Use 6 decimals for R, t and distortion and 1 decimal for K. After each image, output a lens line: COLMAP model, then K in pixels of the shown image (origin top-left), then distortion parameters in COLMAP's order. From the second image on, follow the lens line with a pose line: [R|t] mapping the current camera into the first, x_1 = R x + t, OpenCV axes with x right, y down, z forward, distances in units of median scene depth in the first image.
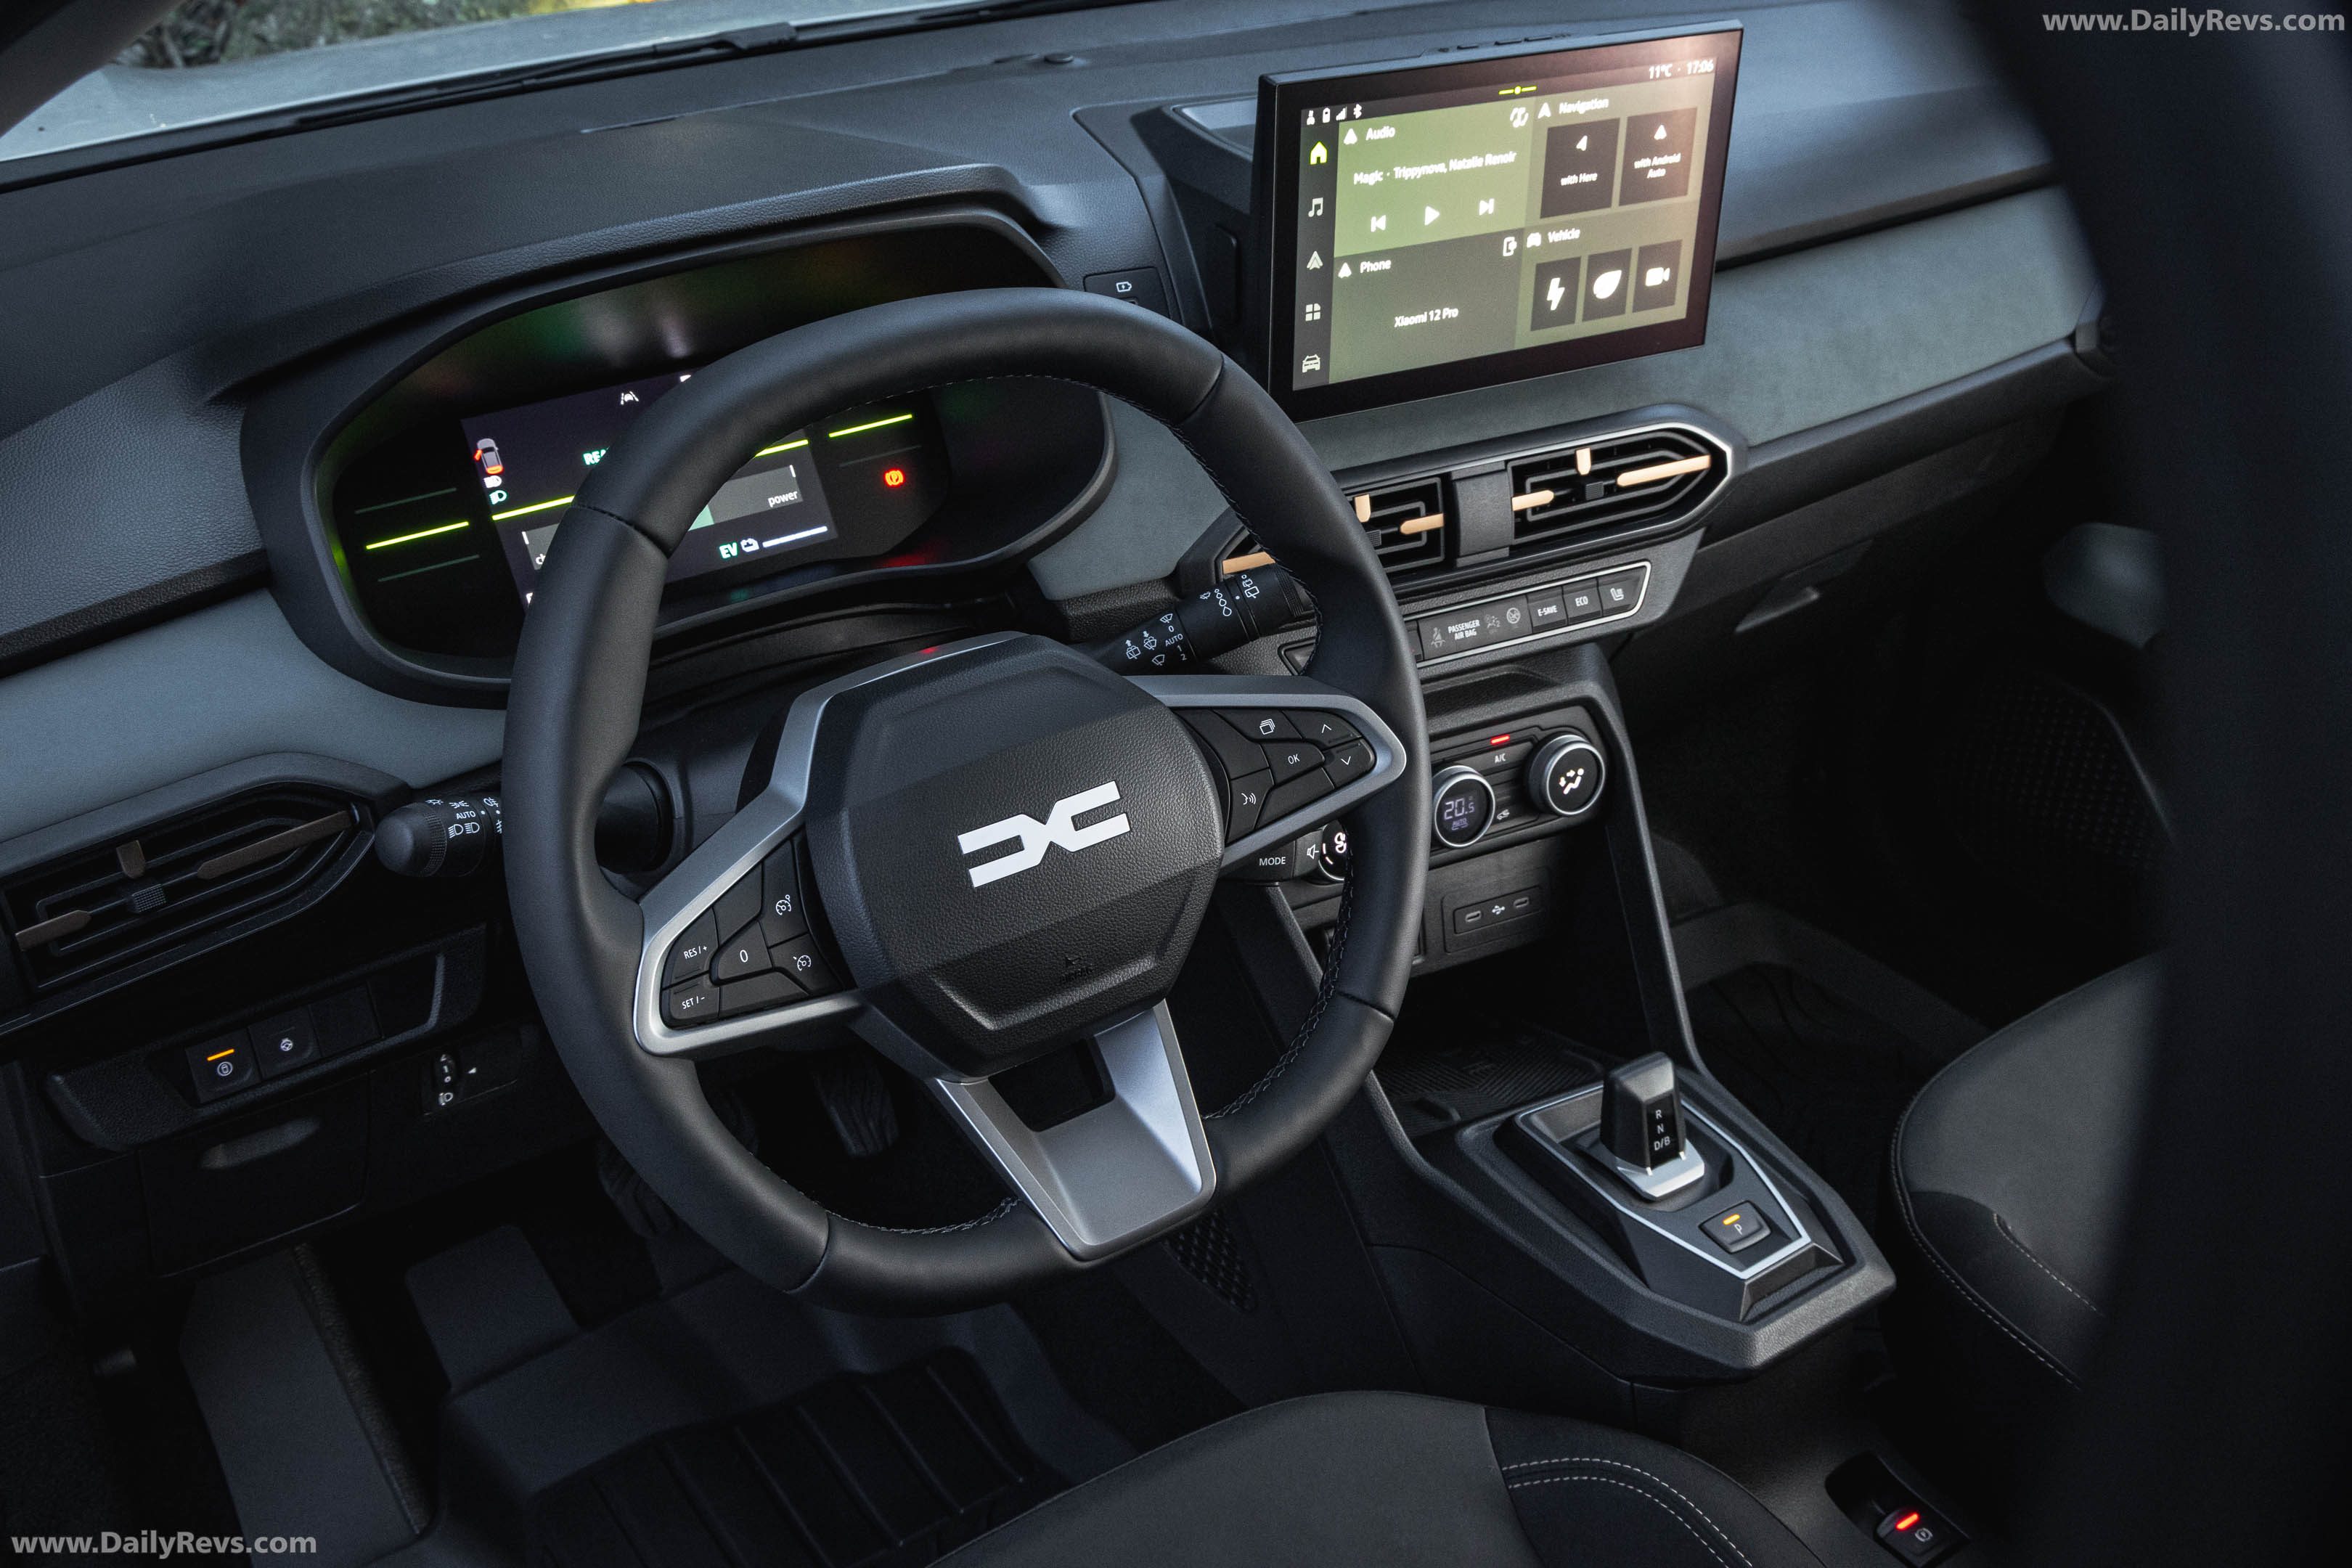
lens RADIAL K [[2438.6, 0, 1176.0], [0, 2438.6, 784.0], [0, 0, 1]] dist [-0.004014, -0.001810]
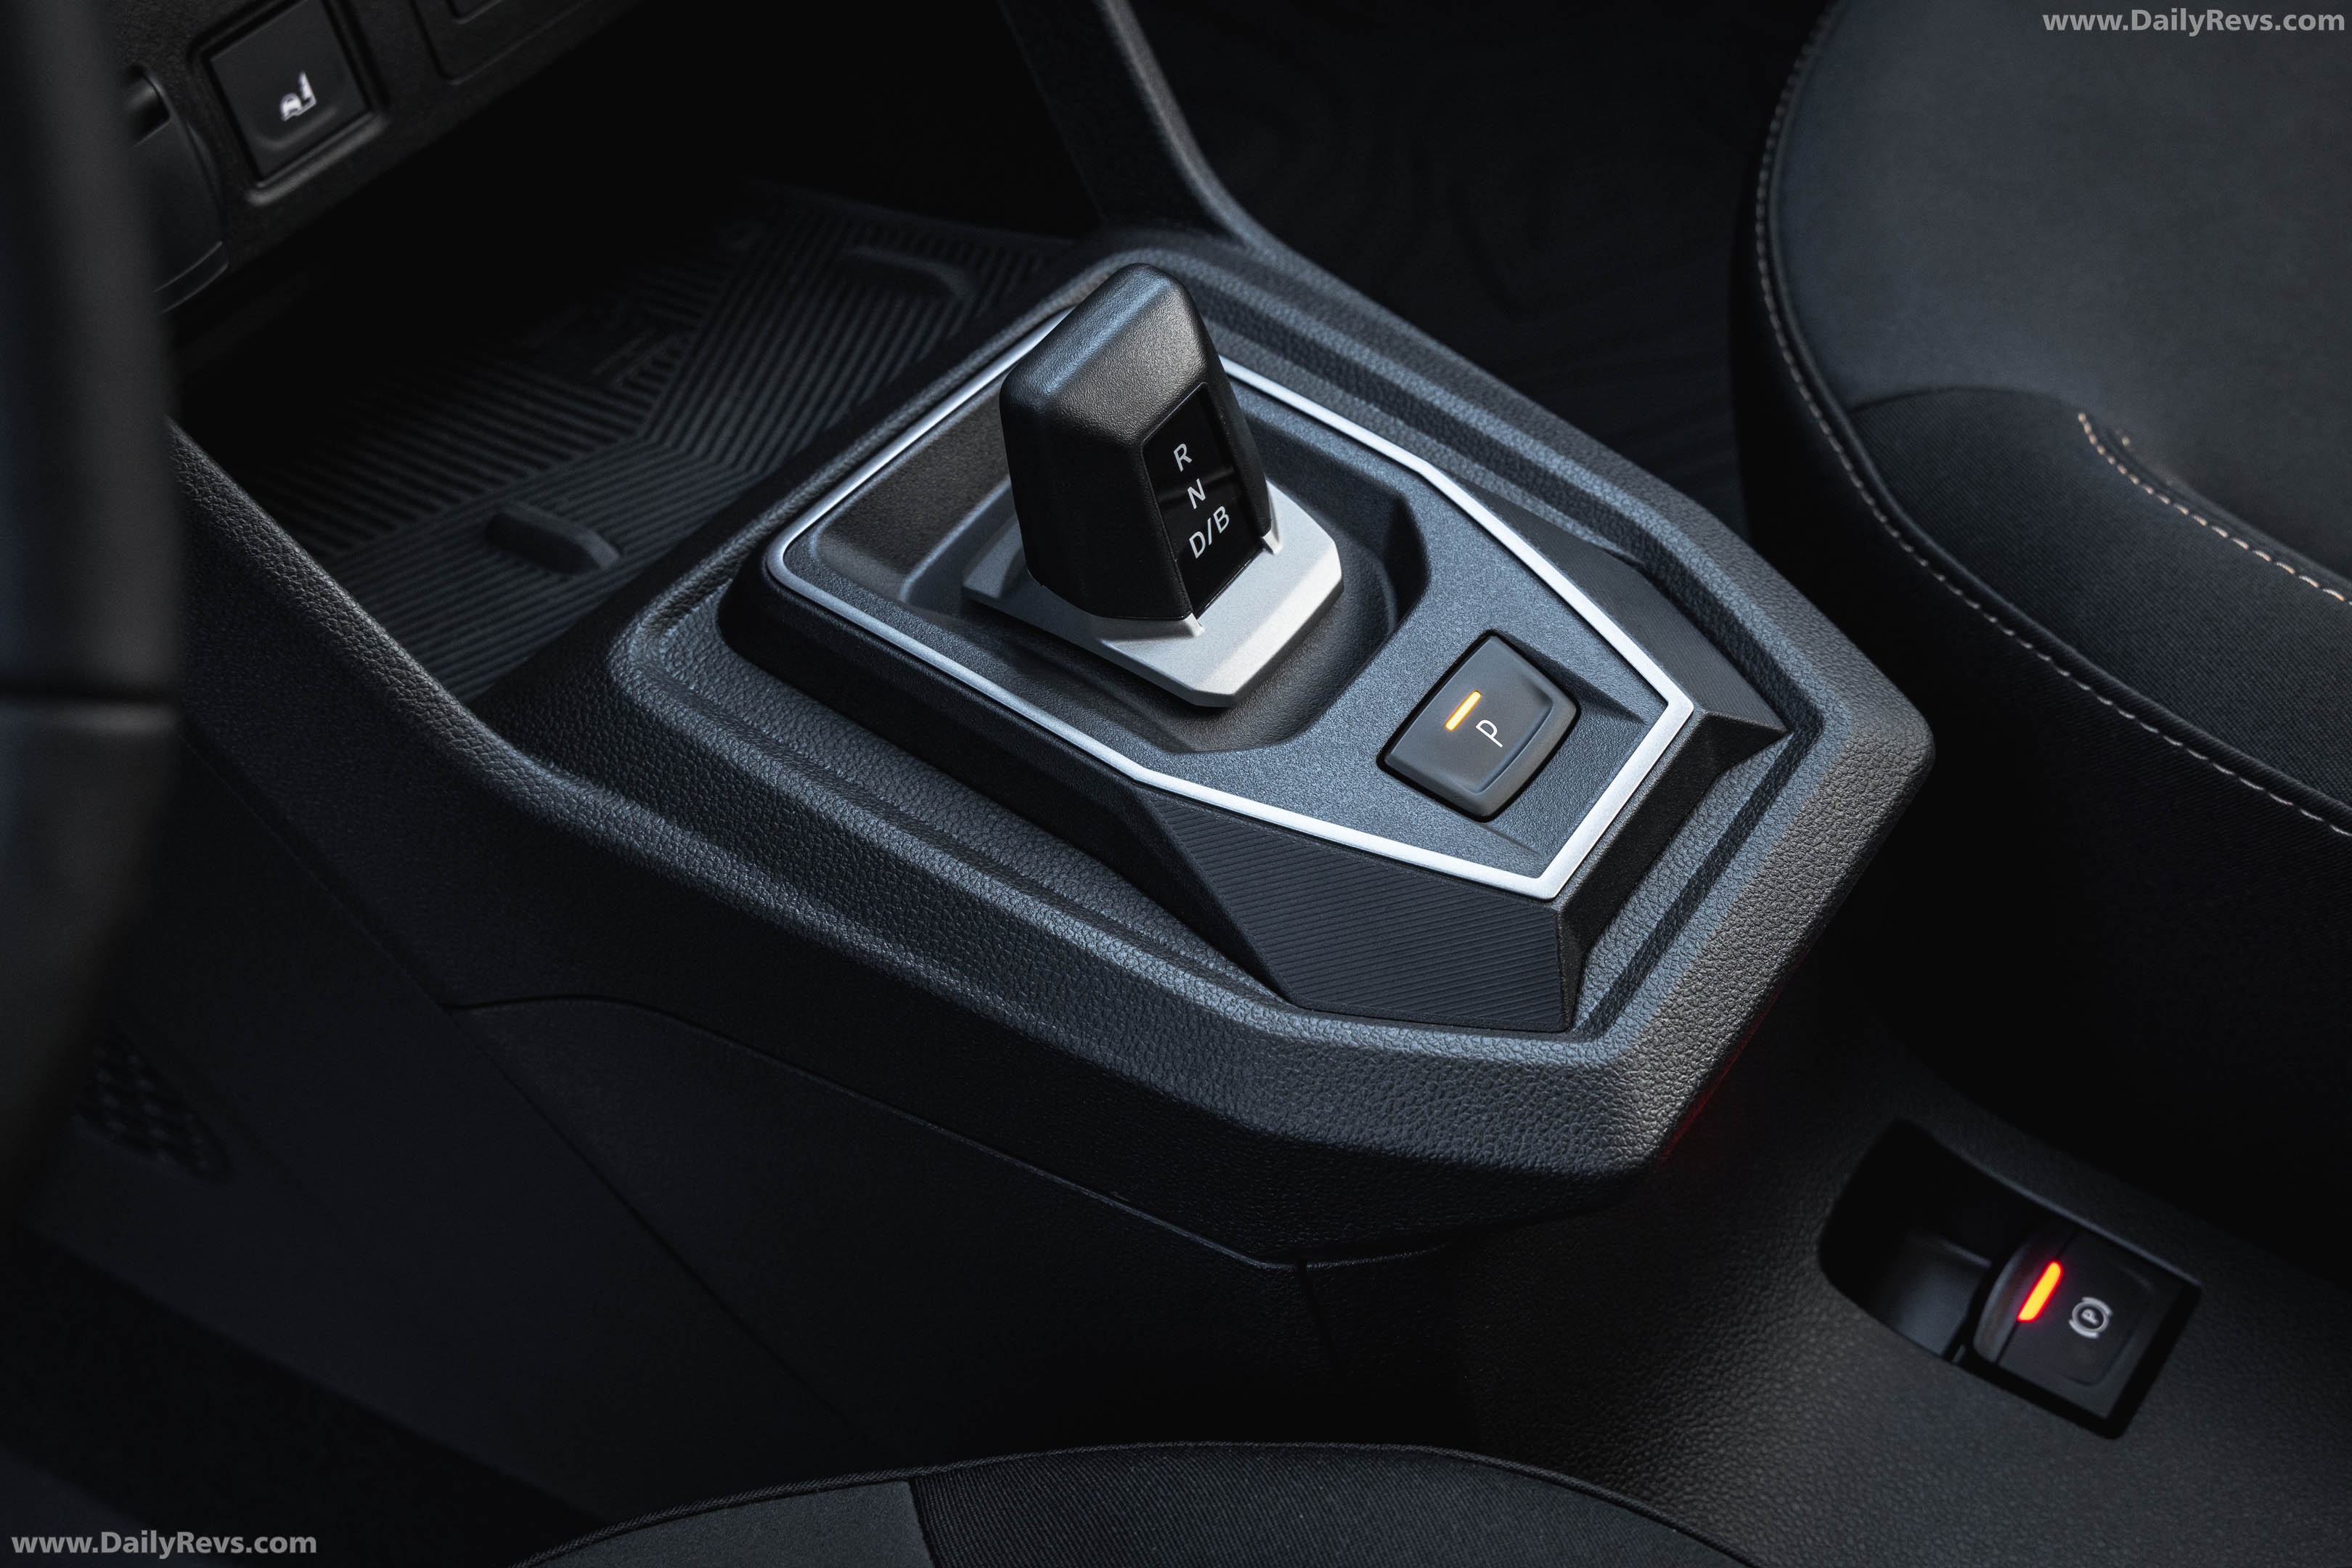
lens RADIAL K [[3609.1, 0, 1176.0], [0, 3609.1, 784.0], [0, 0, 1]] dist [-0.006191, 0.030114]
pose [[0.937044, -0.299045, 0.180338, 0.096293], [0.221332, 0.908024, 0.355676, 0.002200], [-0.270114, -0.293369, 0.917046, 0.541859]]
